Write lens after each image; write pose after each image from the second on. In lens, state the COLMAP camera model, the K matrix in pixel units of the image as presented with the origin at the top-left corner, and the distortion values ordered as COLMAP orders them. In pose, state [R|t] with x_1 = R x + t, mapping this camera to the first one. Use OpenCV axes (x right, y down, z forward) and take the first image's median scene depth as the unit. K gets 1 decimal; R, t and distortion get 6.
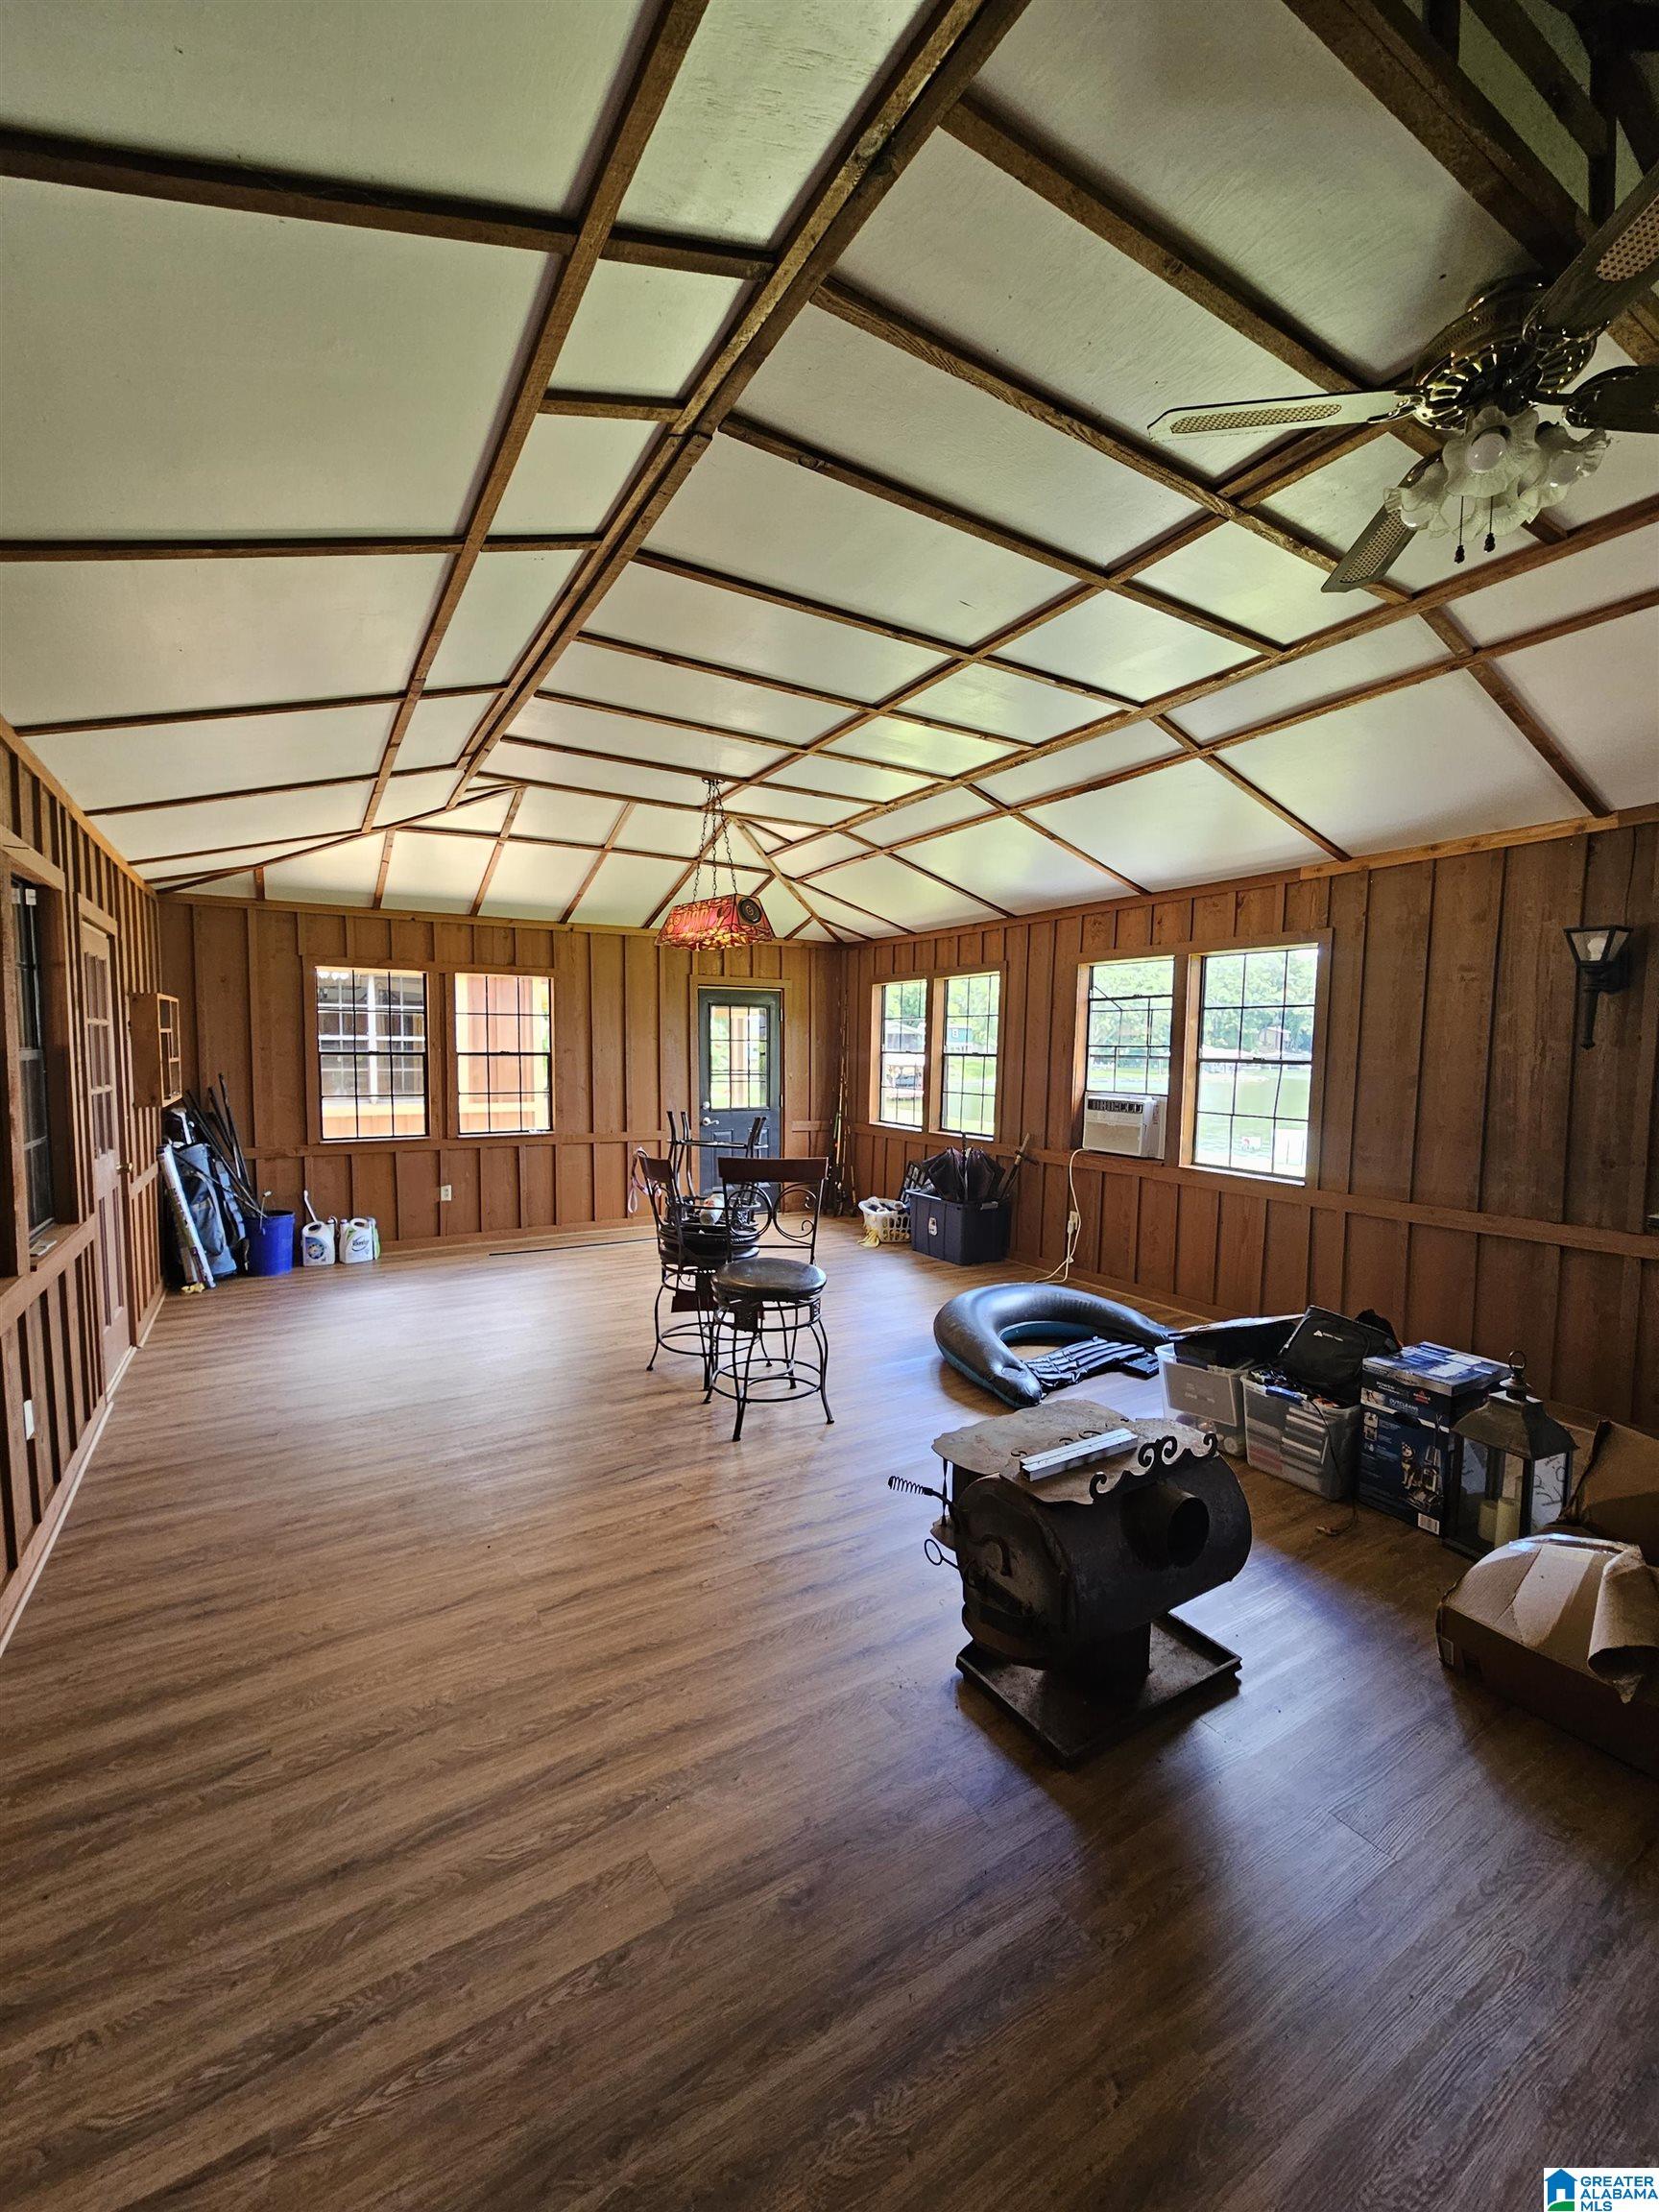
lens RADIAL K [[905.7, 0, 842.0], [0, 905.7, 1103.9], [0, 0, 1]] dist [-0.002003, 0.000017]
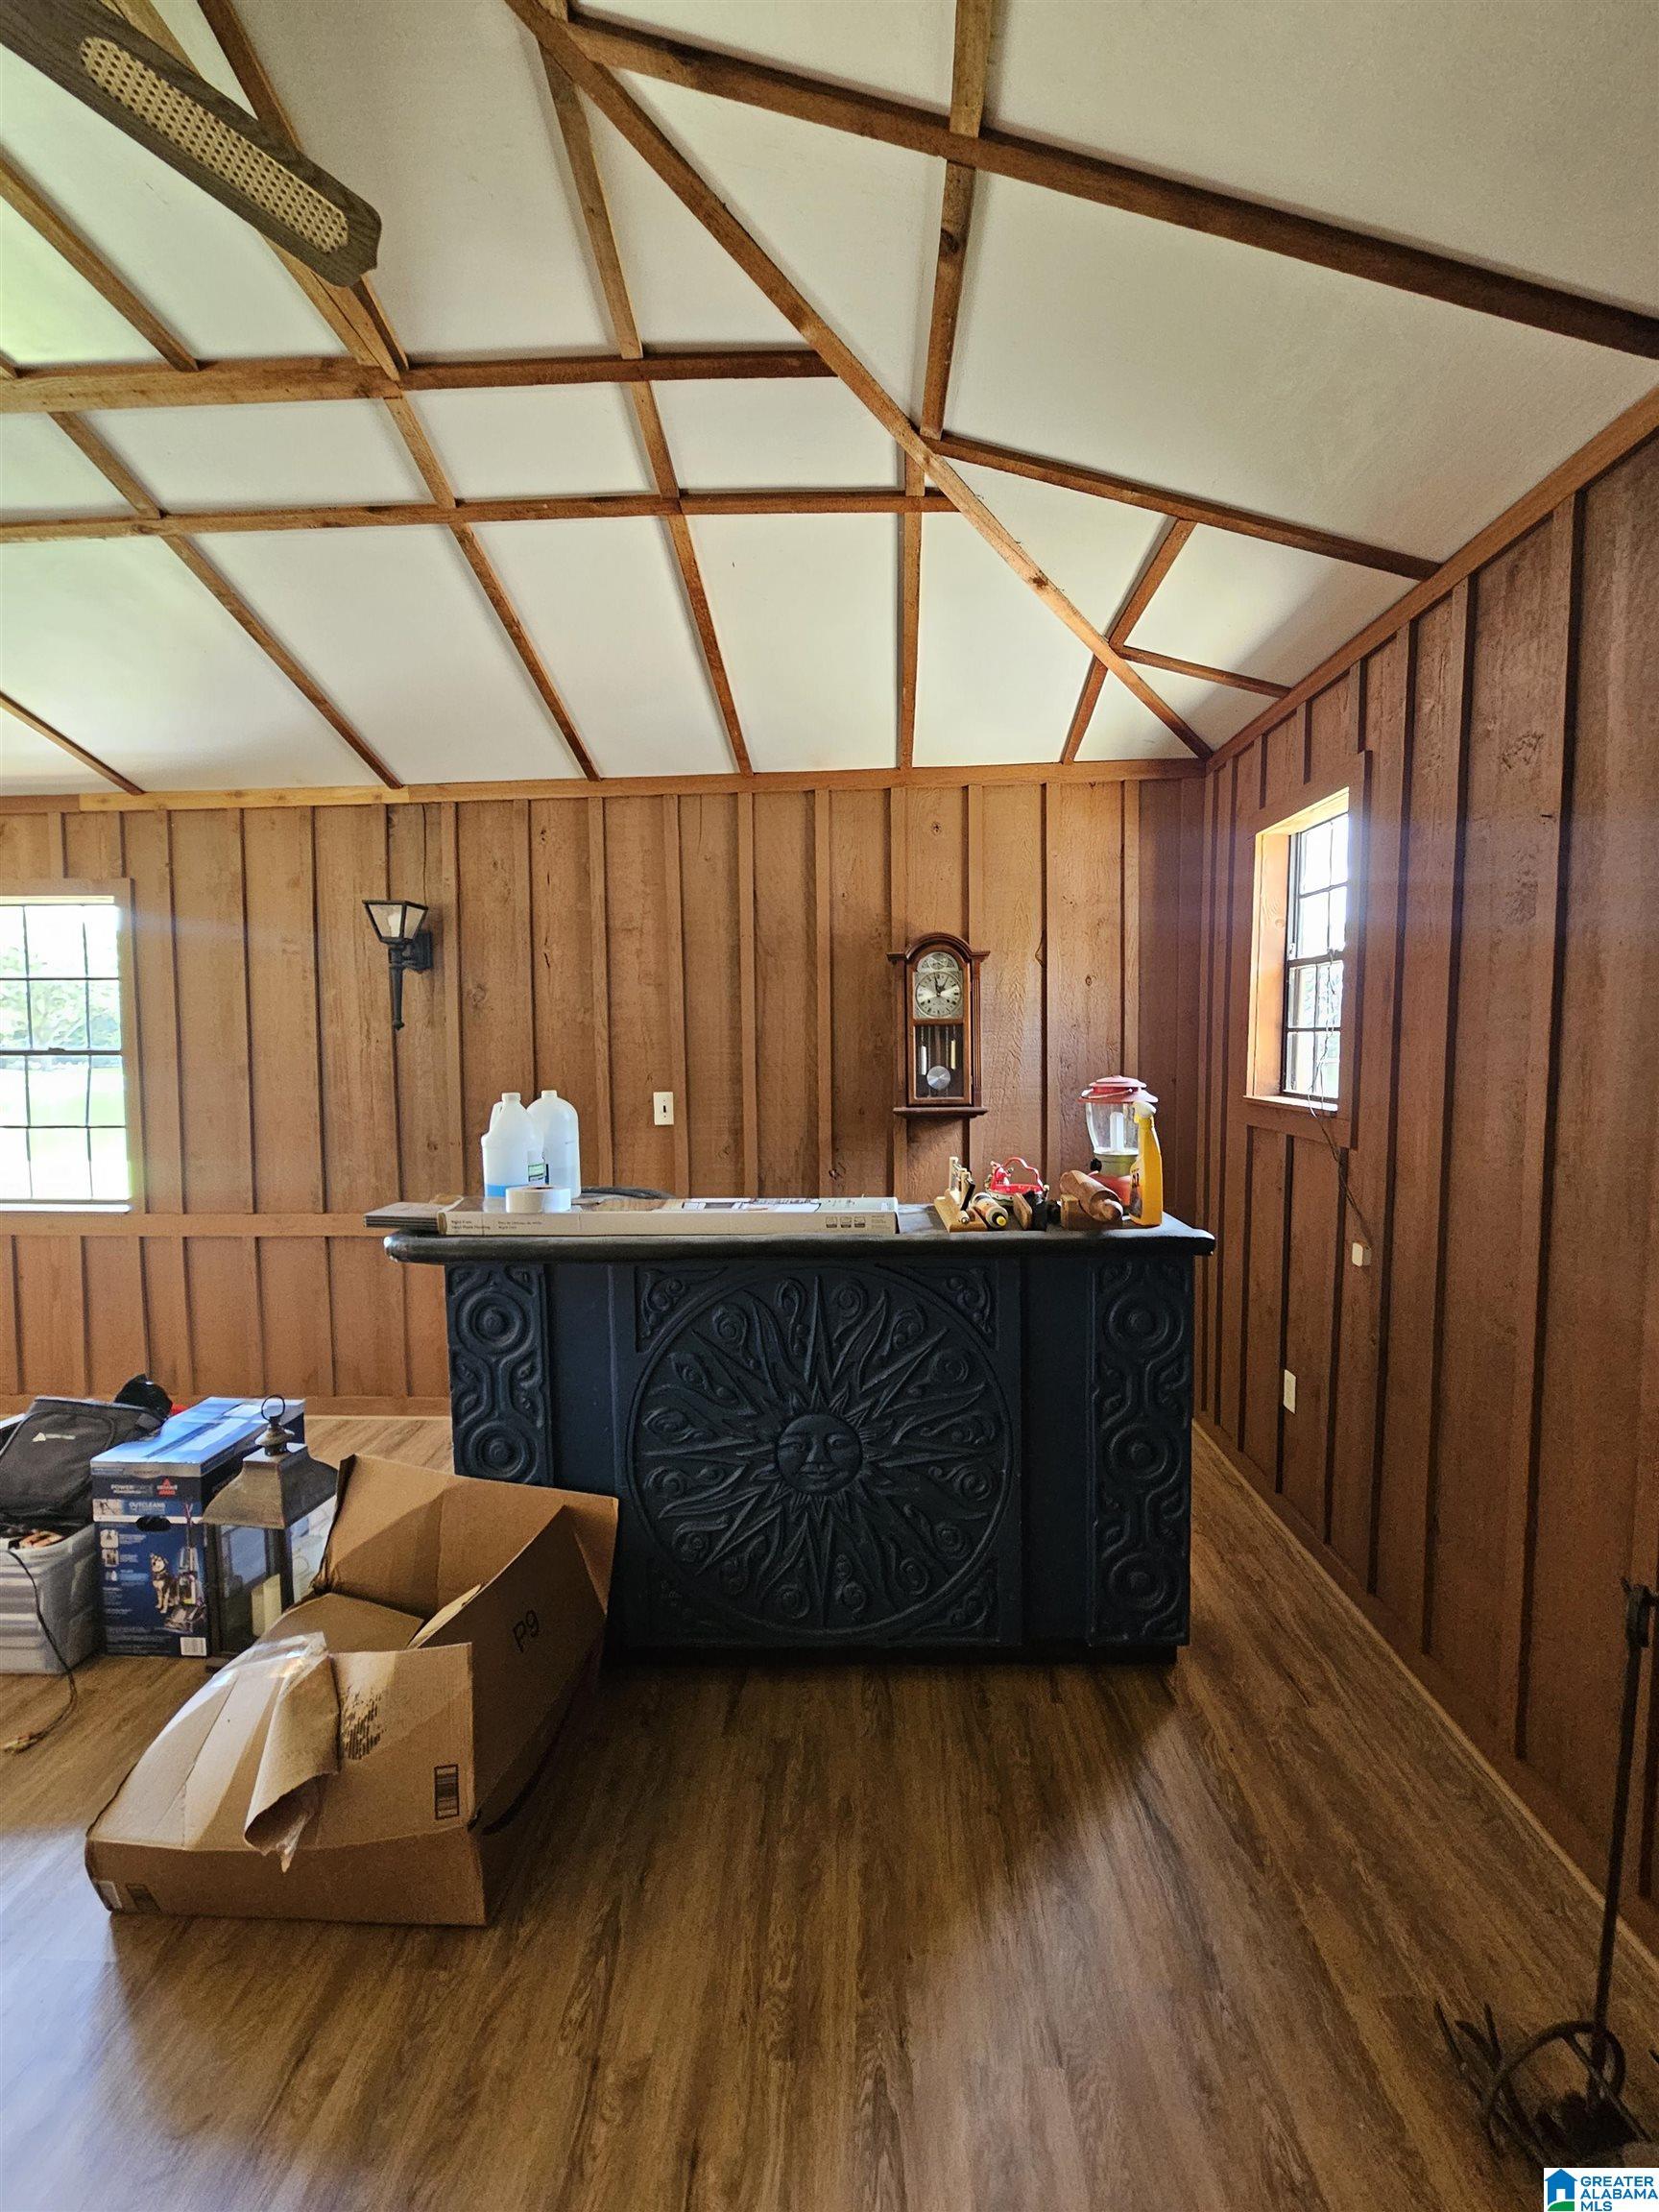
lens RADIAL K [[905.7, 0, 828.2], [0, 905.7, 1100.2], [0, 0, 1]] dist [-0.002003, 0.000017]
pose [[0.561391, -0.067002, 0.824834, 0.311094], [0.062618, 0.997299, 0.038393, 0.005276], [-0.825179, 0.030096, 0.564070, 0.096146]]
